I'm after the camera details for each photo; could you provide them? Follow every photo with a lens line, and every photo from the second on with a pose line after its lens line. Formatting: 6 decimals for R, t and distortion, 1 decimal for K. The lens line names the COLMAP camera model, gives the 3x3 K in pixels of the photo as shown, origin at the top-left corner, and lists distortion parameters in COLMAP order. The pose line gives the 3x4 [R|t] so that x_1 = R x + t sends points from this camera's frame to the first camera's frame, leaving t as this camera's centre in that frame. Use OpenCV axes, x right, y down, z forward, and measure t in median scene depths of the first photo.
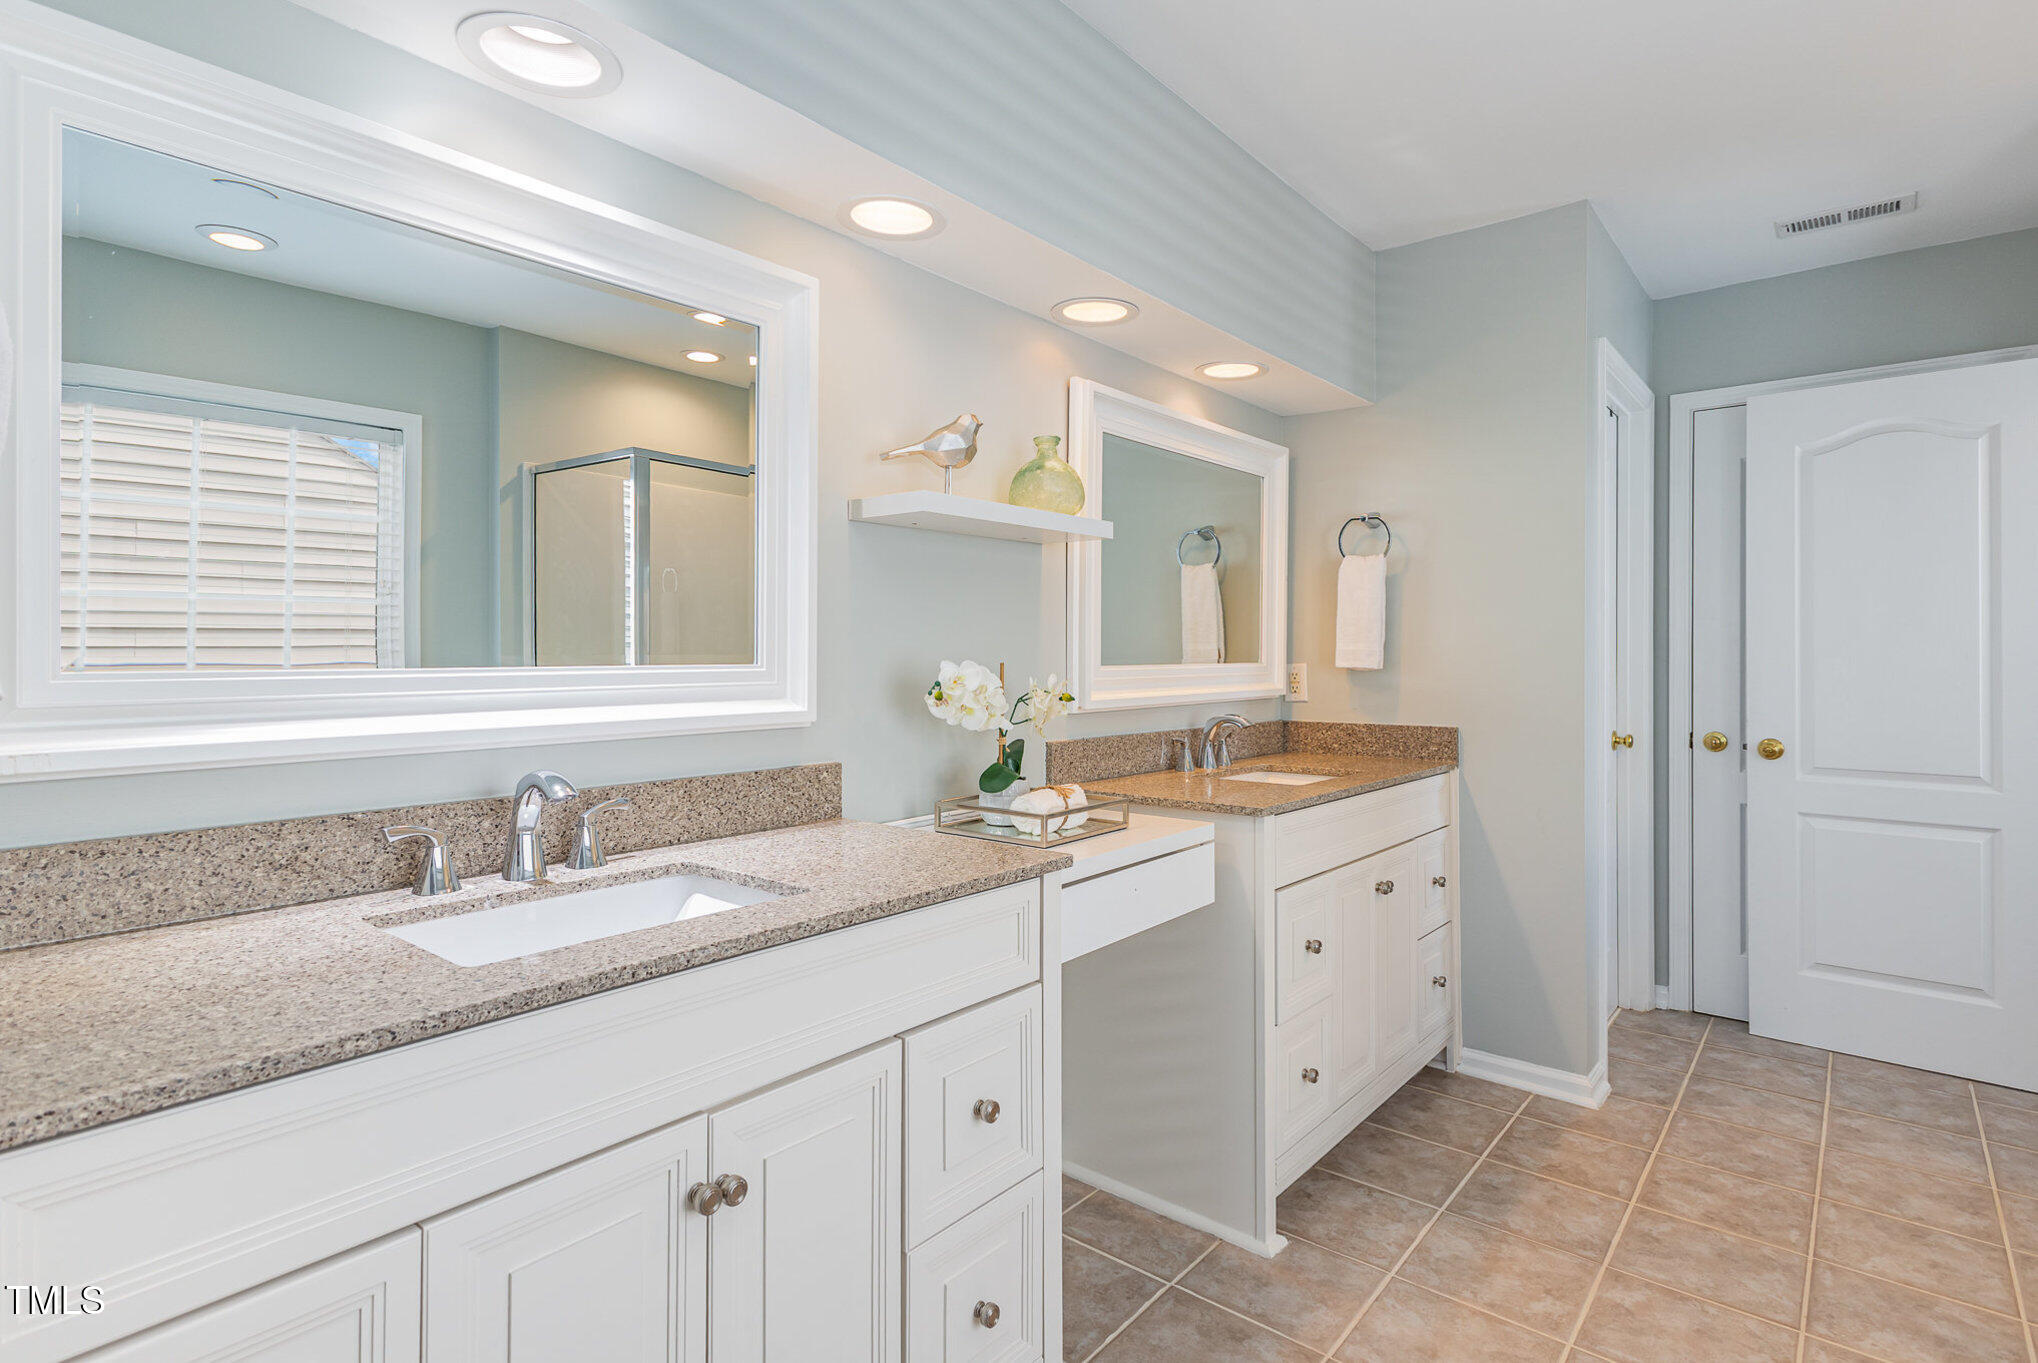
lens RADIAL K [[1017.8, 0, 1012.8], [0, 1017.8, 671.8], [0, 0, 1]] dist [0.021825, -0.000929]
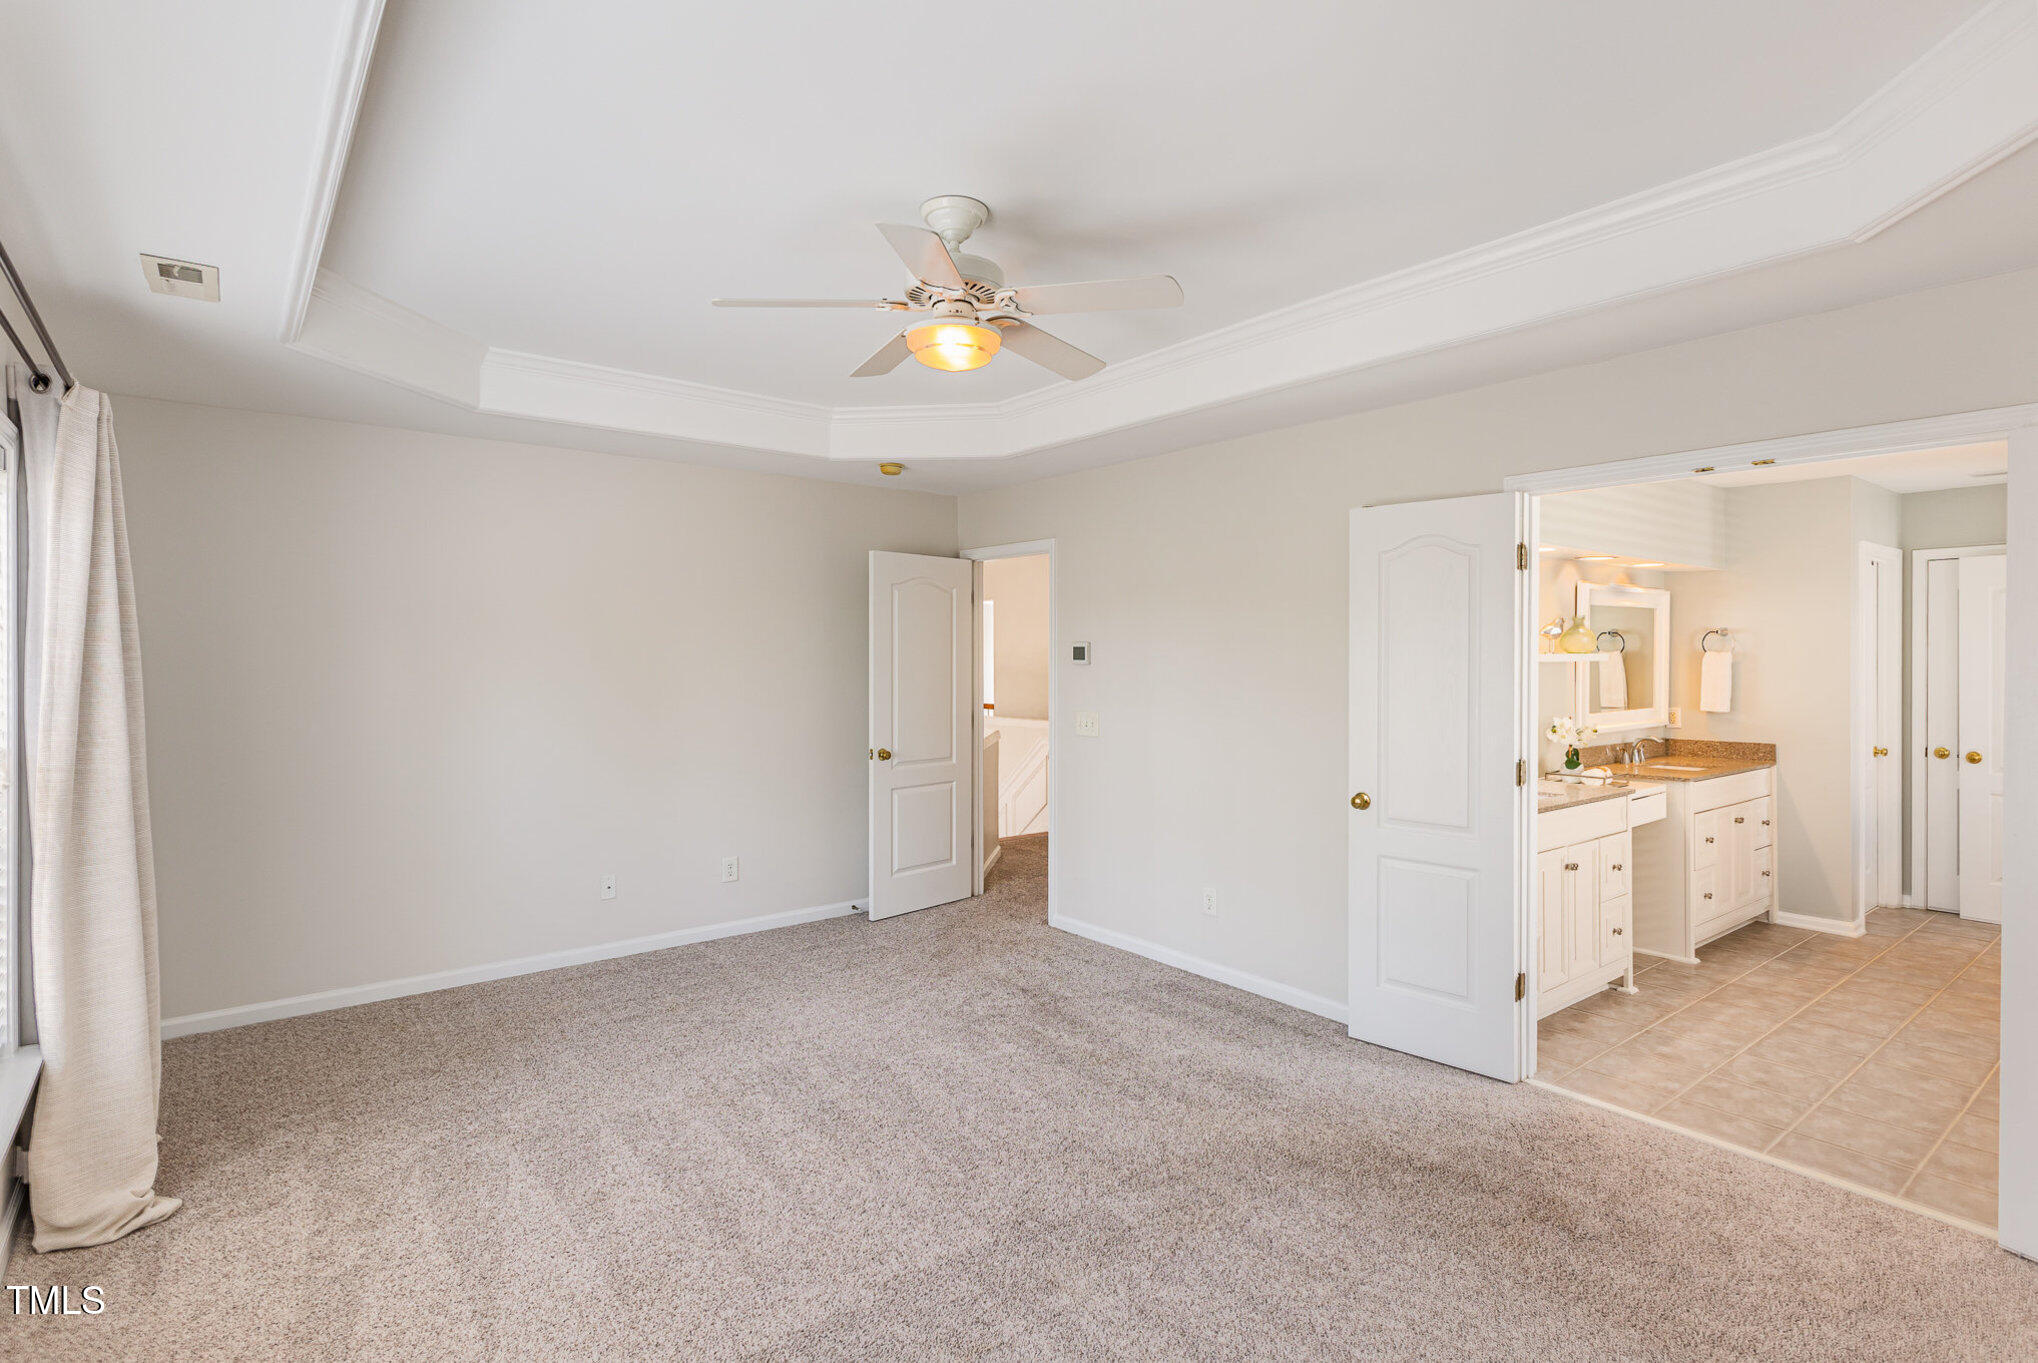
lens RADIAL K [[1017.8, 0, 1027.3], [0, 1017.8, 681.1], [0, 0, 1]] dist [0.021825, -0.000929]
pose [[0.982252, -0.002306, -0.187554, -0.551100], [0.003440, 0.999978, 0.005721, -0.074561], [0.187536, -0.006265, 0.982238, -1.097609]]
